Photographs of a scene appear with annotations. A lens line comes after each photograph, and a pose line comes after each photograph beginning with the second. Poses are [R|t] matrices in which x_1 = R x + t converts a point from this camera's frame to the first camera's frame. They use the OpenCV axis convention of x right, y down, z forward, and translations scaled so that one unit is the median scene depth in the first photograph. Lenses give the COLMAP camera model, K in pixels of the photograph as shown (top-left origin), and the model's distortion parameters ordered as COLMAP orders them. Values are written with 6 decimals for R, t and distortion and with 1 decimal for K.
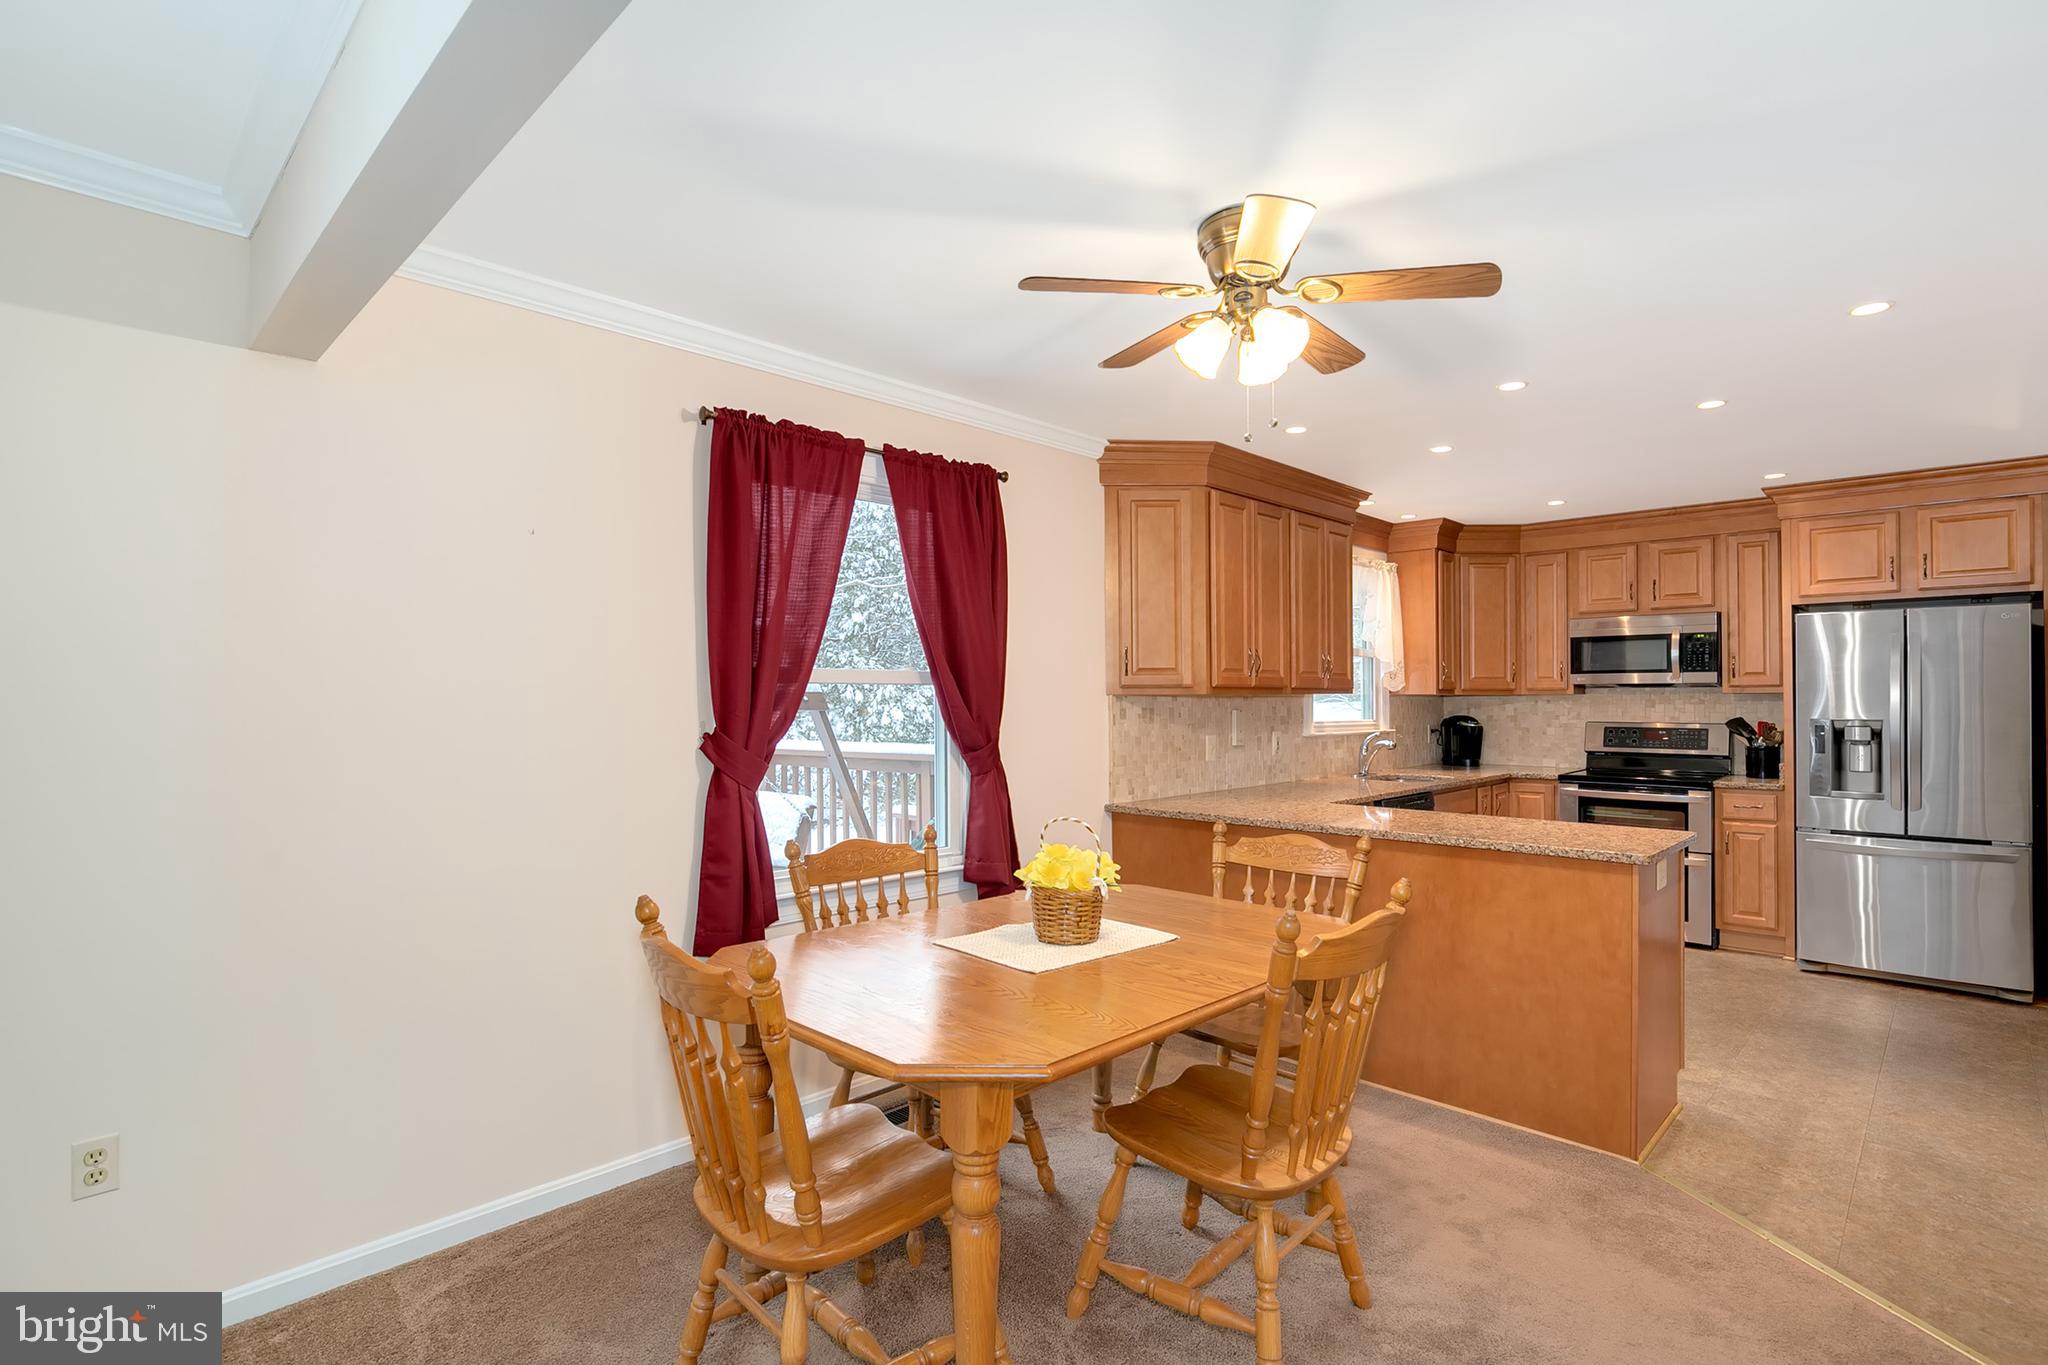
lens RADIAL K [[986.0, 0, 1028.3], [0, 986.0, 691.0], [0, 0, 1]] dist [-0.013038, 0.000746]
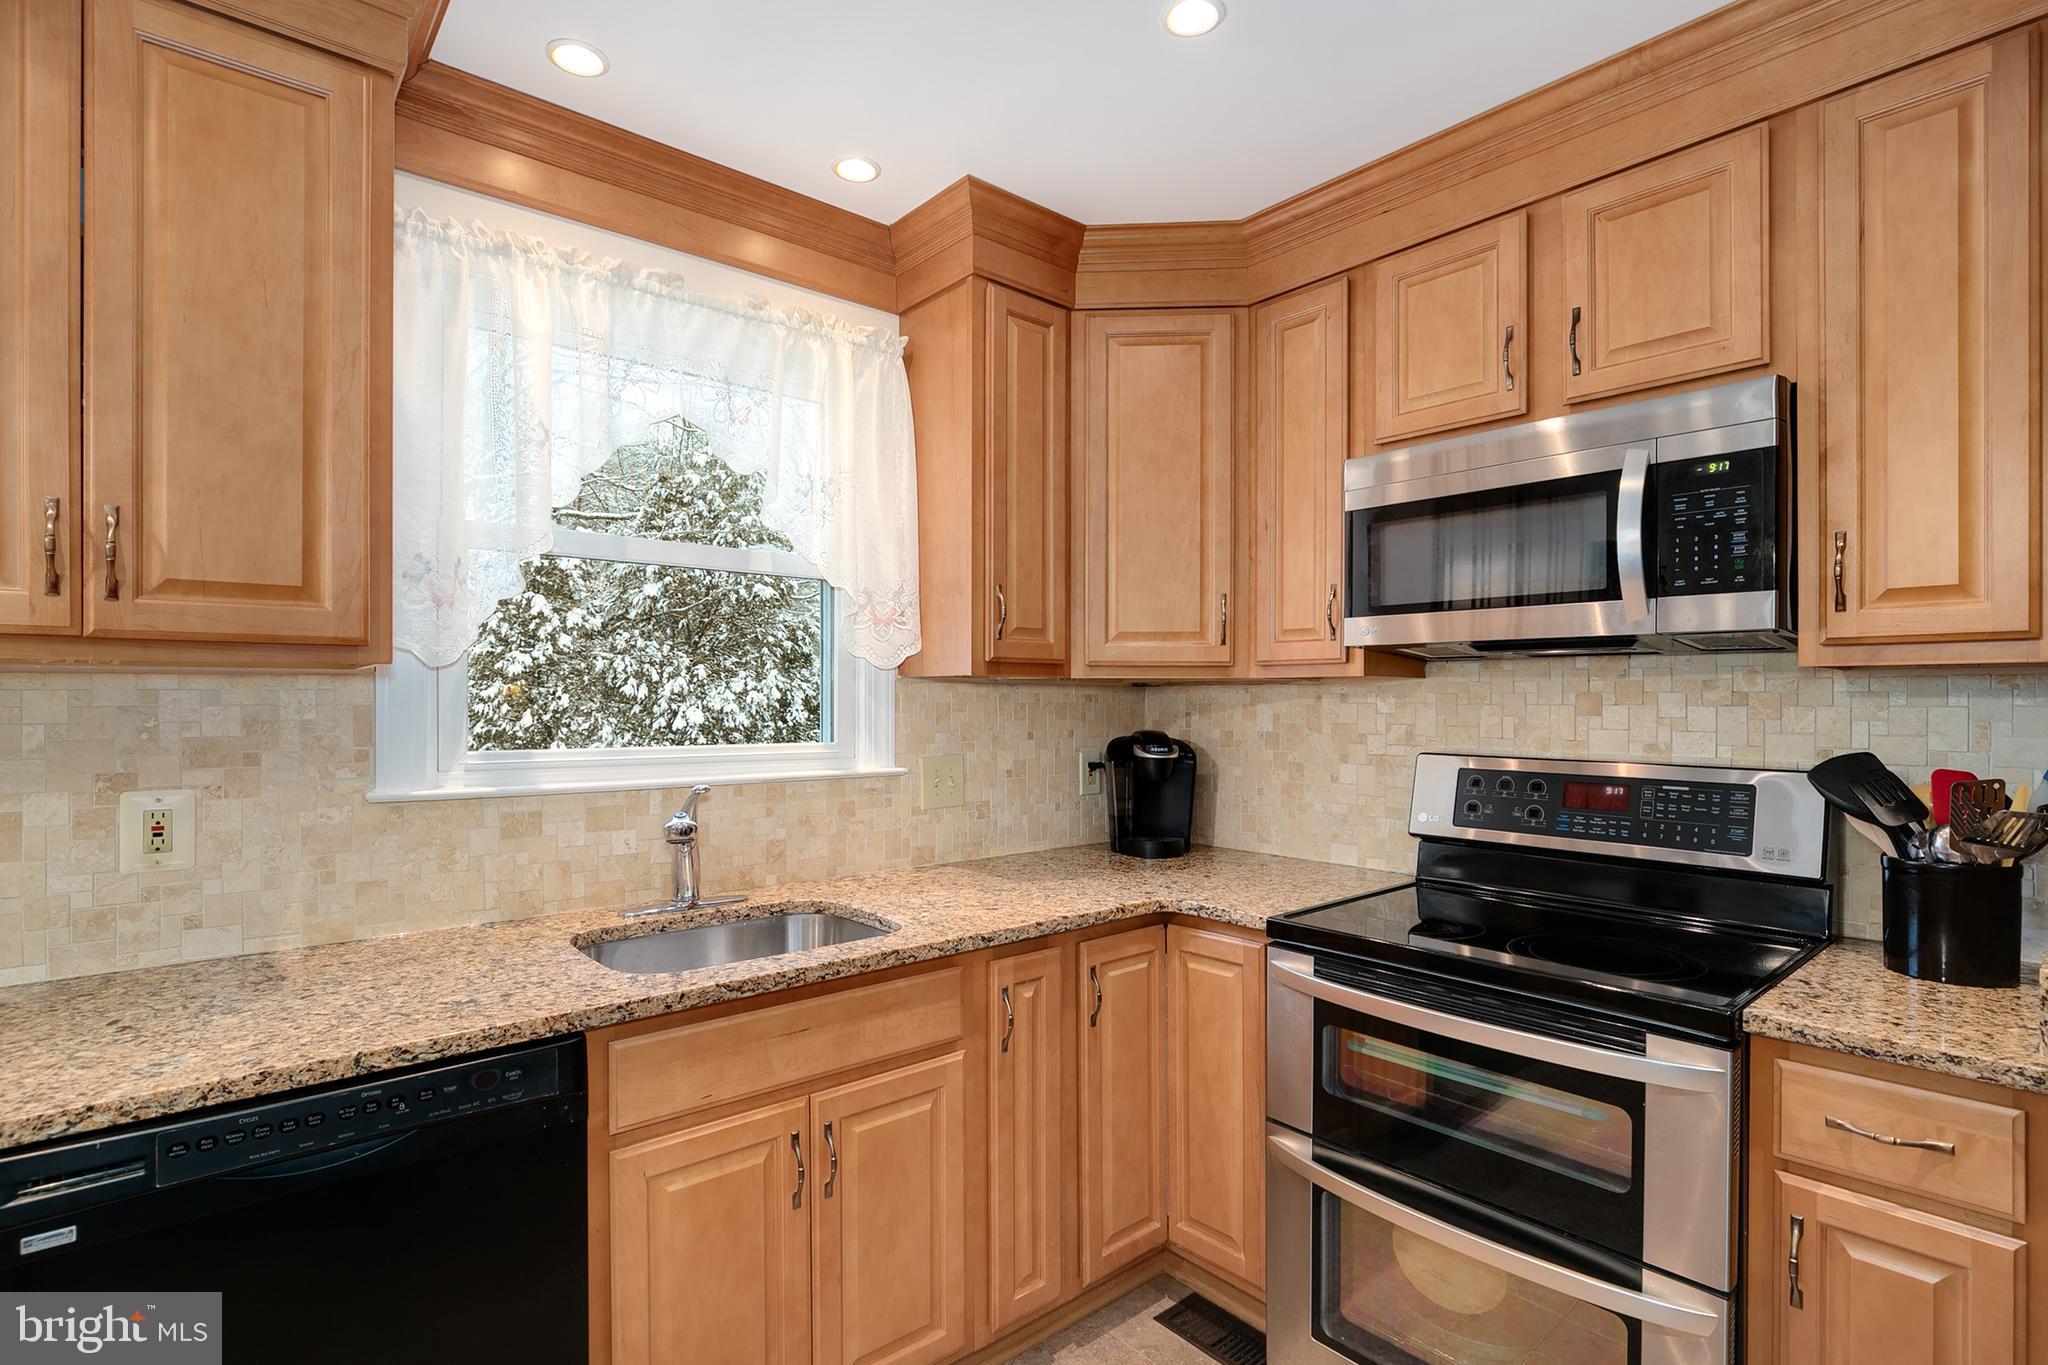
lens RADIAL K [[984.8, 0, 1023.0], [0, 984.8, 701.0], [0, 0, 1]] dist [-0.016115, 0.002707]
pose [[0.995472, 0.004064, -0.094972, 0.534750], [-0.003065, 0.999938, 0.010665, 0.009991], [0.095009, -0.010326, 0.995423, 0.728398]]
